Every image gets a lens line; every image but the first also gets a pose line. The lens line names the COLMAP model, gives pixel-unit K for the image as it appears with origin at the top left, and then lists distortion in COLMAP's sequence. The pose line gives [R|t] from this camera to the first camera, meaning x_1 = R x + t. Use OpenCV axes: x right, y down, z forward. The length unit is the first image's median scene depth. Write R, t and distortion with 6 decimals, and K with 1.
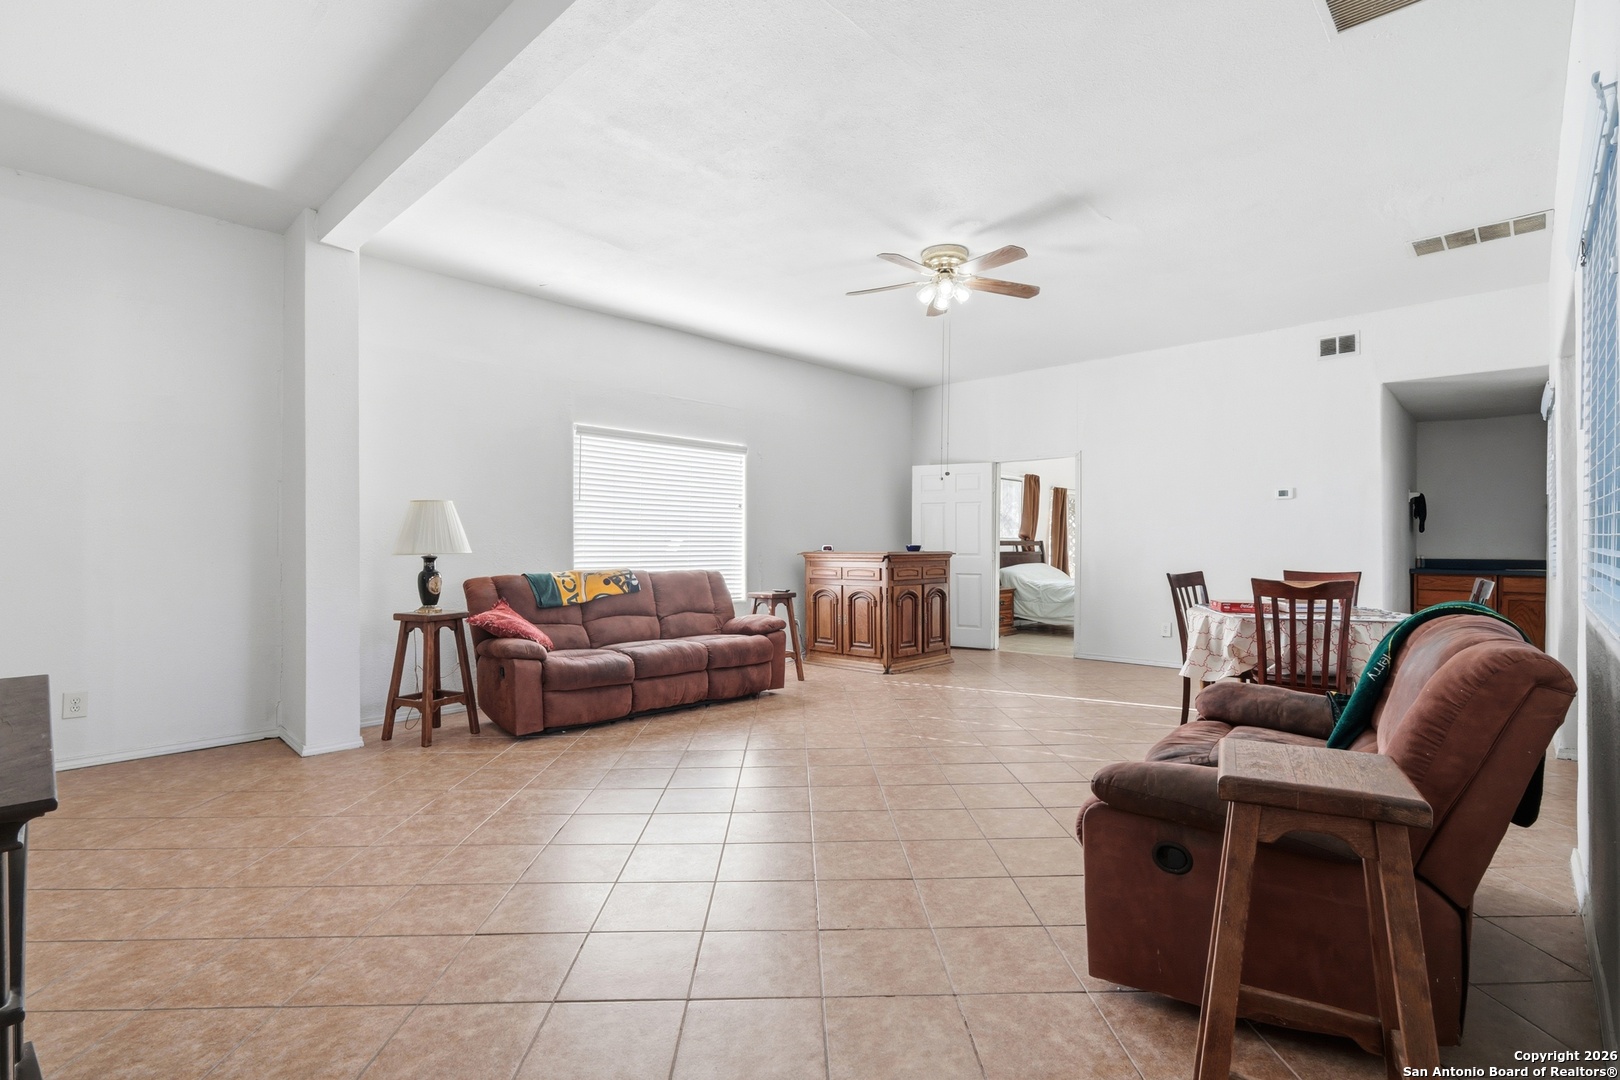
lens RADIAL K [[751.5, 0, 810.0], [0, 751.5, 540.0], [0, 0, 1]] dist [-0.001800, -0.000192]
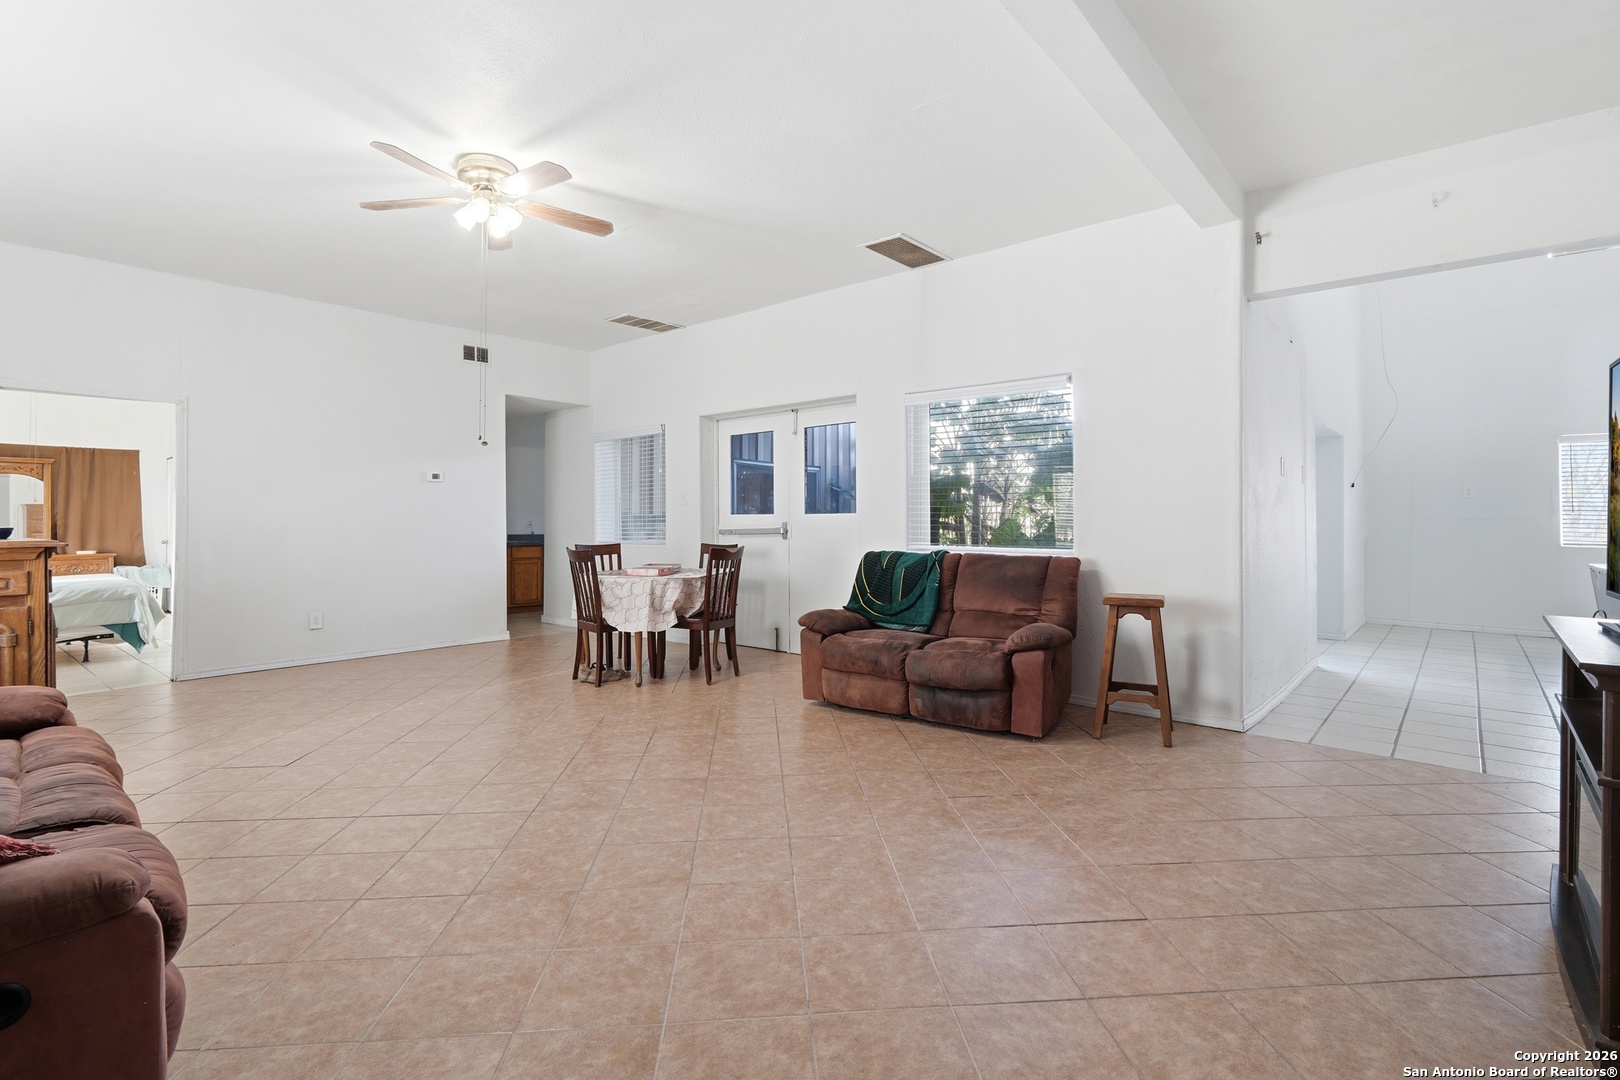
lens RADIAL K [[751.5, 0, 810.0], [0, 751.5, 540.0], [0, 0, 1]] dist [-0.001800, -0.000192]
pose [[-0.044298, -0.024747, 0.998712, -0.763052], [-0.005389, 0.999685, 0.024532, 0.000336], [-0.999004, -0.004295, -0.044418, 0.808880]]
